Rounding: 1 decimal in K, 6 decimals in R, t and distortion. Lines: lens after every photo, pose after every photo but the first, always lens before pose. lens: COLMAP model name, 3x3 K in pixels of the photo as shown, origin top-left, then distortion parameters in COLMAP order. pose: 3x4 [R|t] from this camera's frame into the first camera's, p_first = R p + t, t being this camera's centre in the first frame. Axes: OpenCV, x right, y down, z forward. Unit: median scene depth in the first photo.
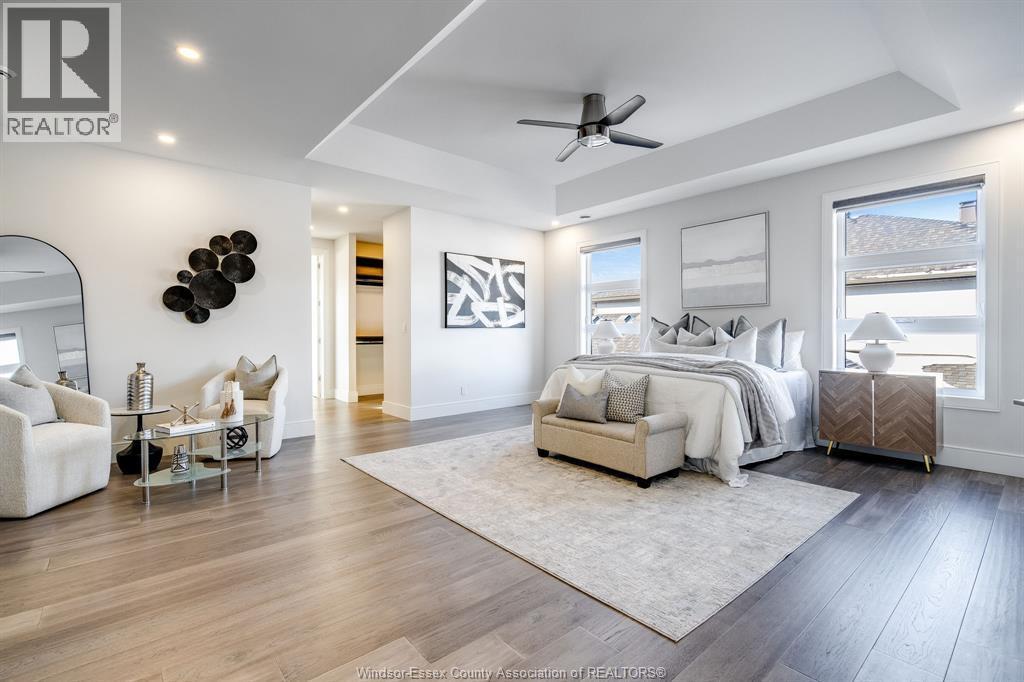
lens RADIAL K [[466.1, 0, 512.0], [0, 466.1, 341.0], [0, 0, 1]] dist [-0.000492, 0.000043]
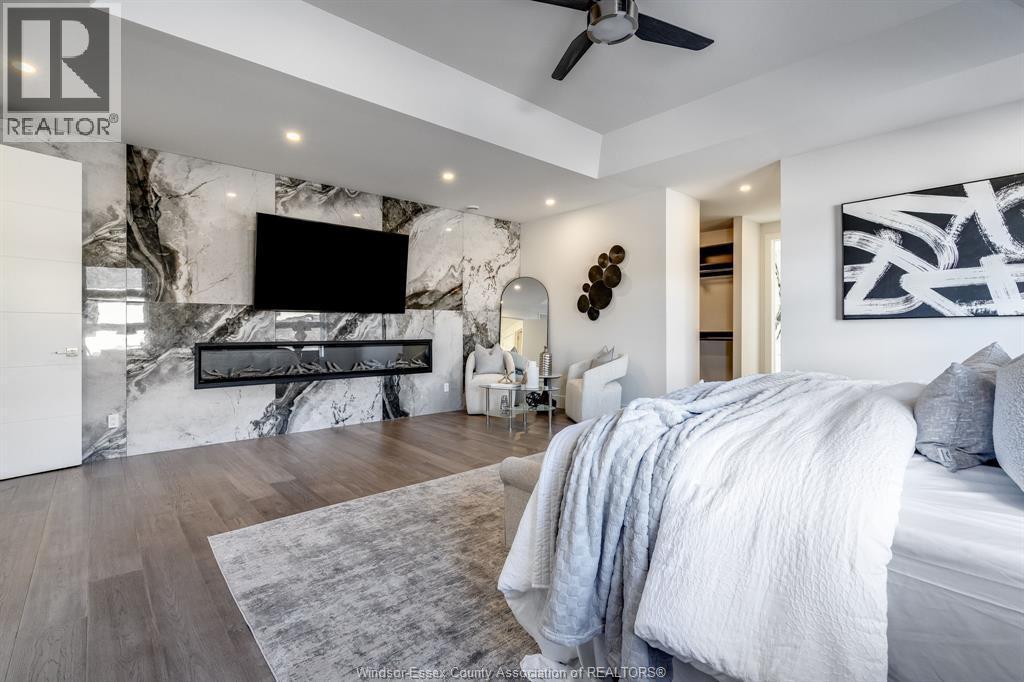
lens RADIAL K [[466.7, 0, 513.1], [0, 466.7, 326.3], [0, 0, 1]] dist [-0.000577, 0.000011]
pose [[0.024650, -0.001105, -0.999696, 0.494397], [-0.013840, 0.999903, -0.001447, -0.010696], [0.999600, 0.013871, 0.024632, 0.510303]]
